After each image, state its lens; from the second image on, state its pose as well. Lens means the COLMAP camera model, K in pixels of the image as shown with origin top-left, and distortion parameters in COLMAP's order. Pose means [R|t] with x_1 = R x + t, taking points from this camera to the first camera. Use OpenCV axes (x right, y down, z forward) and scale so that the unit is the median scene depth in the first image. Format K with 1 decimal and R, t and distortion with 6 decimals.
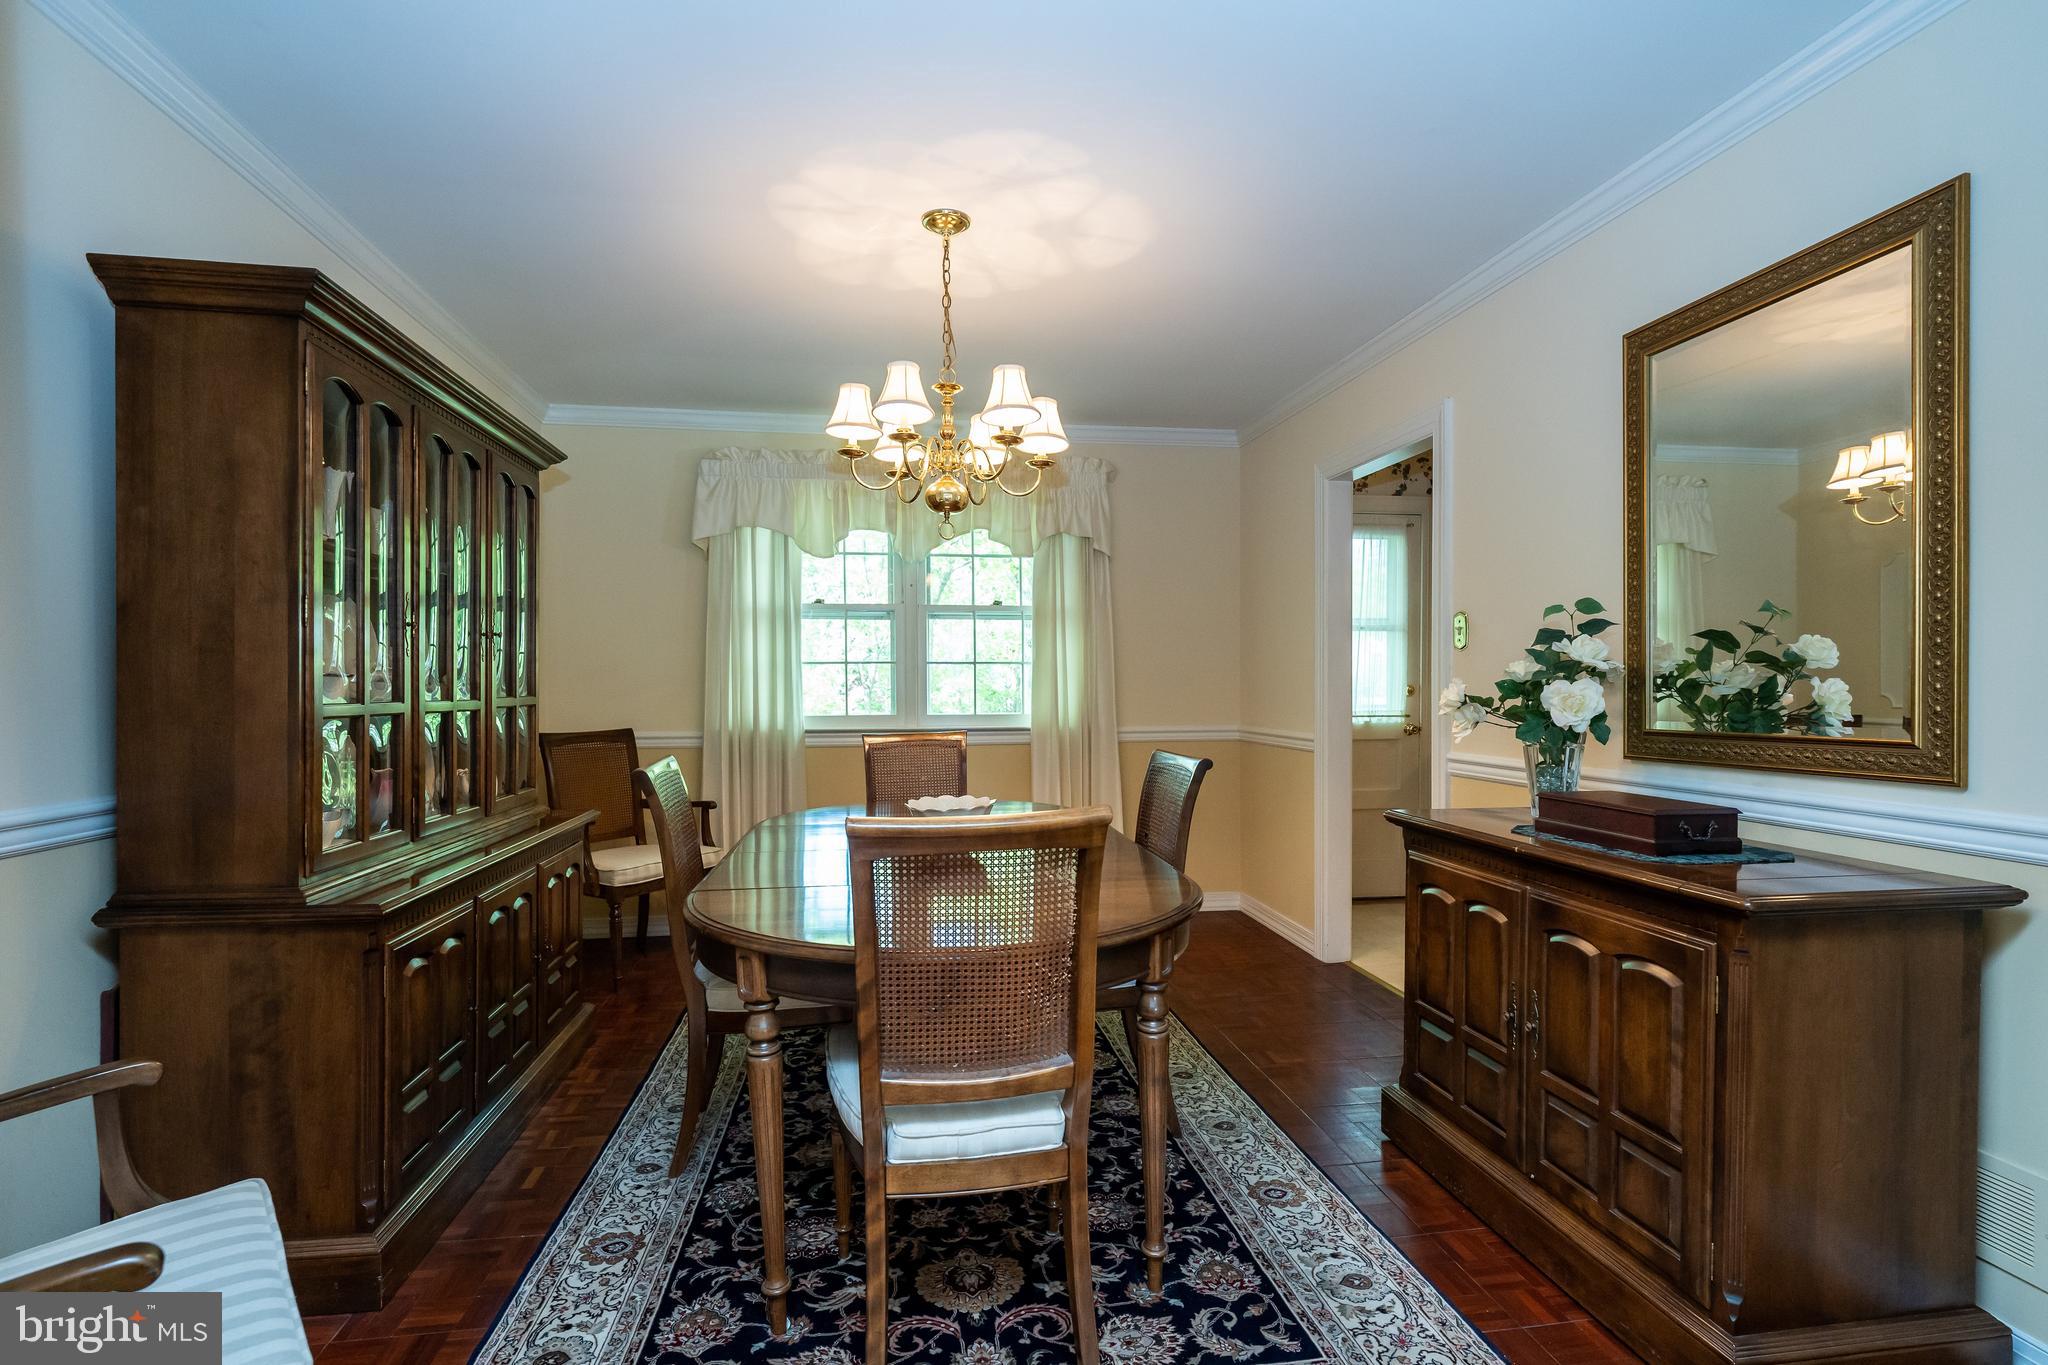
lens RADIAL K [[945.8, 0, 1024.9], [0, 945.8, 683.5], [0, 0, 1]] dist [0.000737, 0.000033]
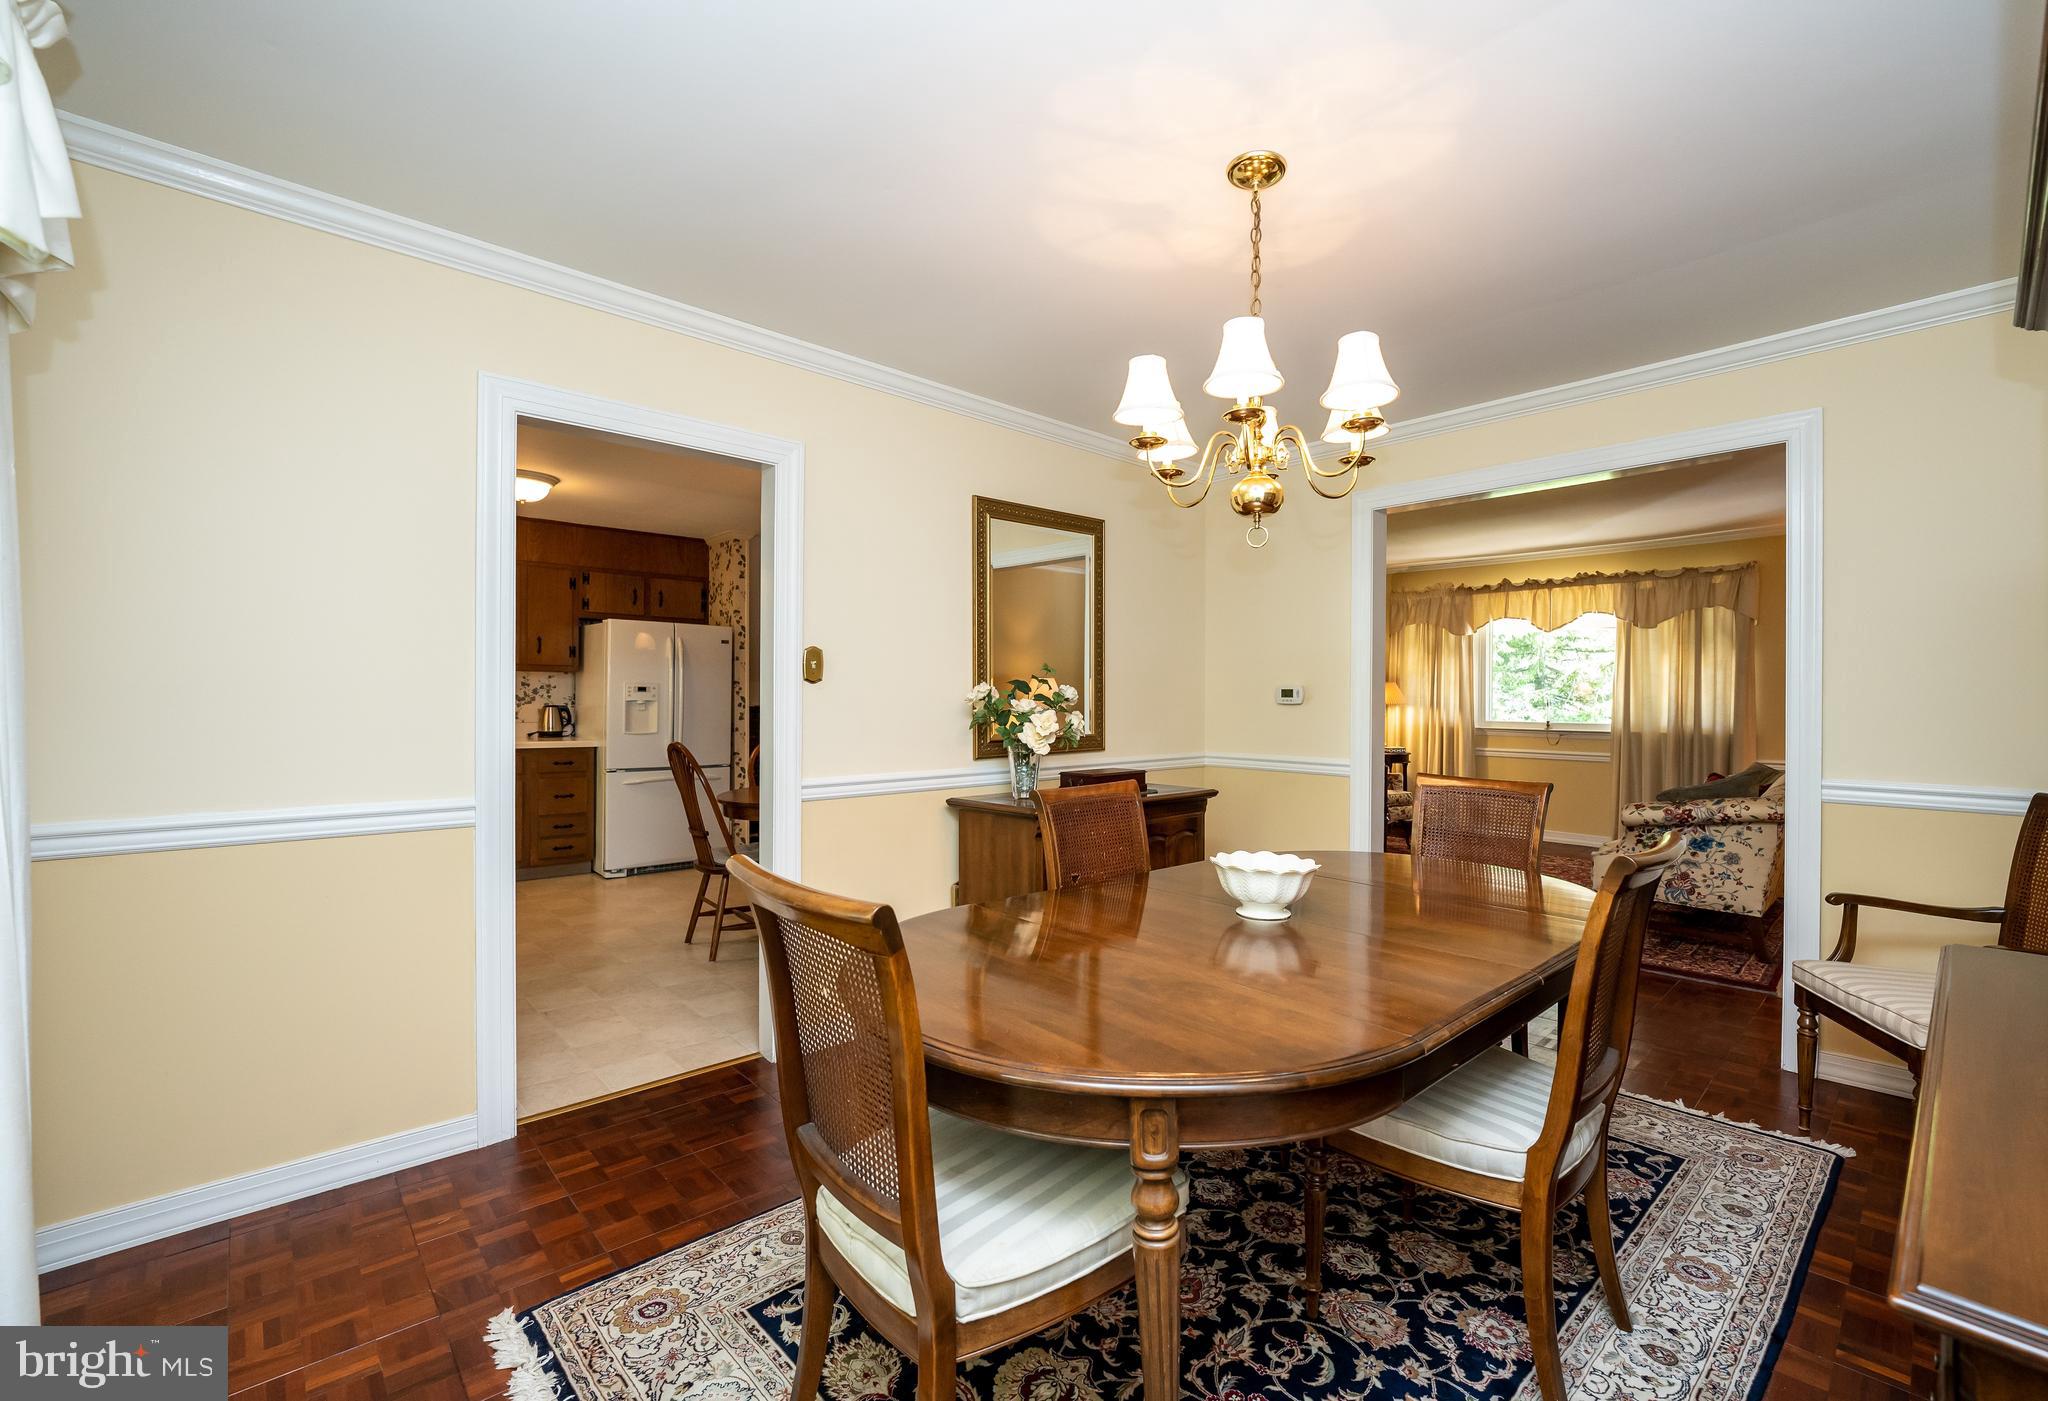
lens RADIAL K [[900.0, 0, 1029.0], [0, 900.0, 691.8], [0, 0, 1]] dist [-0.001763, -0.000203]
pose [[-0.548909, -0.008581, 0.835838, -0.808869], [0.001079, 0.999939, 0.010974, -0.056961], [-0.835881, 0.006926, -0.548867, 2.045854]]
